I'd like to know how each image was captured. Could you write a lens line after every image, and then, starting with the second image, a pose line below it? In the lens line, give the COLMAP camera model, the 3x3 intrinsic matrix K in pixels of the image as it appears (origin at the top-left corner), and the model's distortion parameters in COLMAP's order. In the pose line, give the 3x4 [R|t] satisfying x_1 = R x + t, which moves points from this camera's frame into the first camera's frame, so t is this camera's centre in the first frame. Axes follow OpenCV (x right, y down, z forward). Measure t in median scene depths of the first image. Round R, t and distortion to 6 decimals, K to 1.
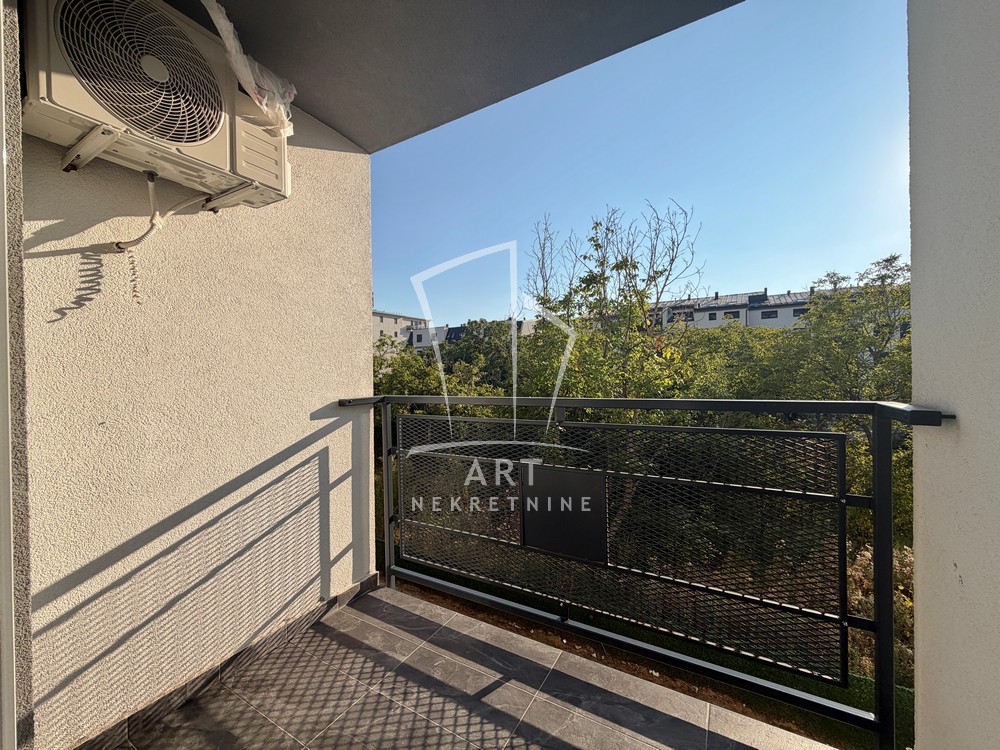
lens RADIAL K [[397.1, 0, 495.8], [0, 397.1, 376.6], [0, 0, 1]] dist [-0.000780, -0.000155]
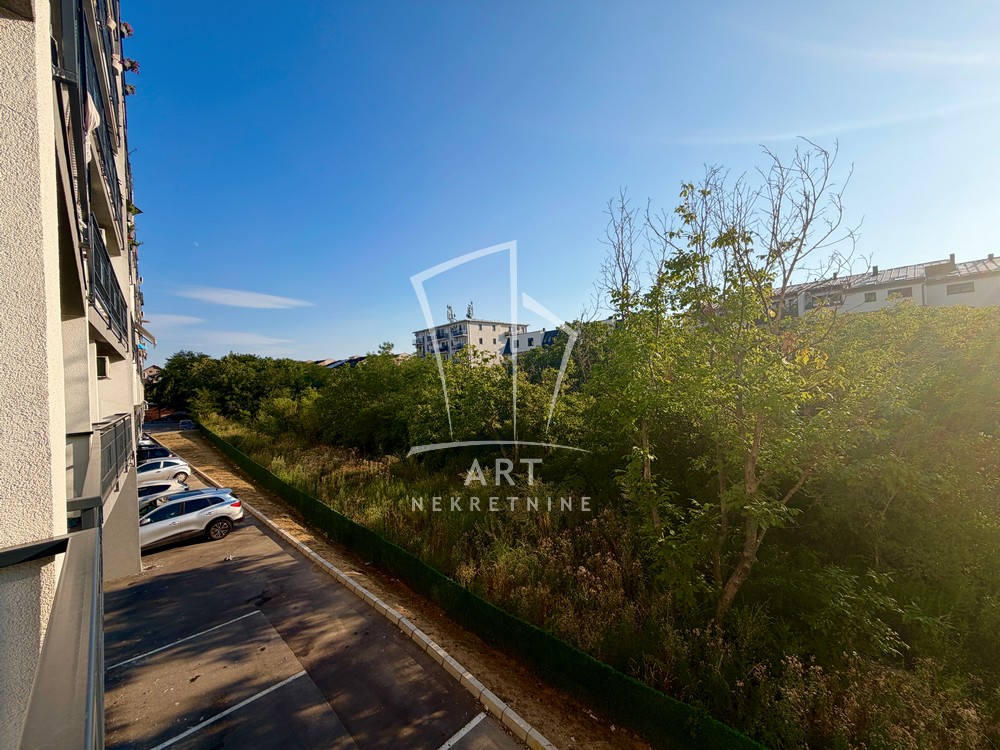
lens RADIAL K [[397.1, 0, 495.8], [0, 397.1, 376.6], [0, 0, 1]] dist [-0.000780, -0.000155]
pose [[0.966044, -0.033990, -0.256133, 0.075226], [0.031883, 0.999415, -0.012375, -0.027348], [0.256403, 0.003789, 0.966562, 0.162009]]
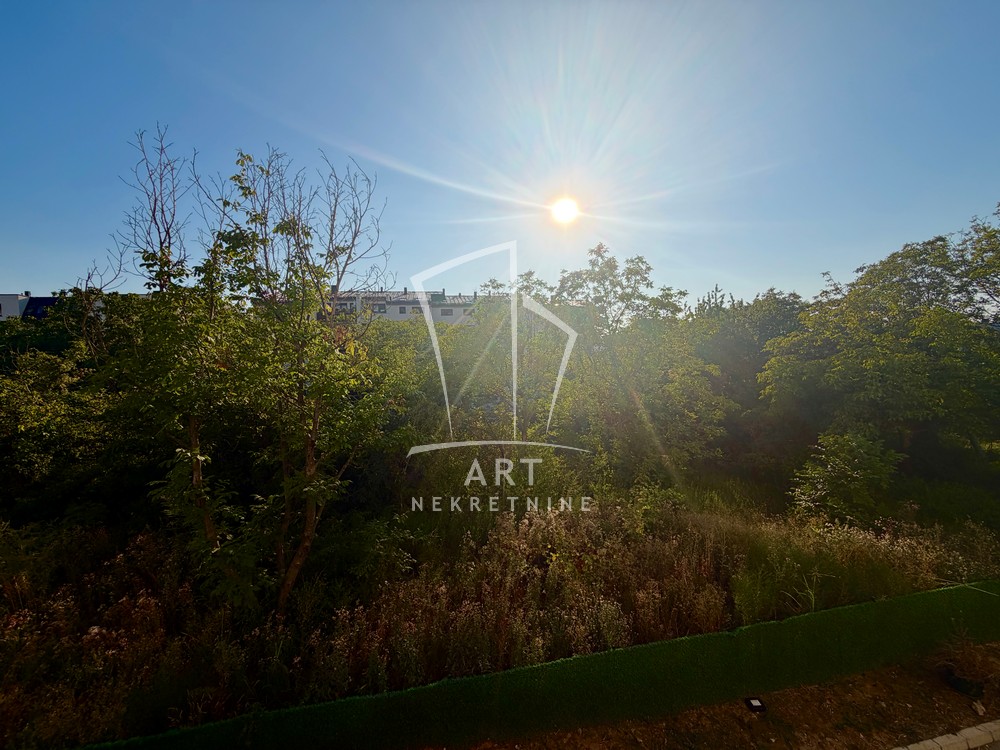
lens RADIAL K [[397.1, 0, 495.8], [0, 397.1, 376.6], [0, 0, 1]] dist [-0.000780, -0.000155]
pose [[0.747584, -0.035049, 0.663242, 0.096550], [0.017619, 0.999302, 0.032949, -0.019283], [-0.663934, -0.012946, 0.747679, 0.169381]]
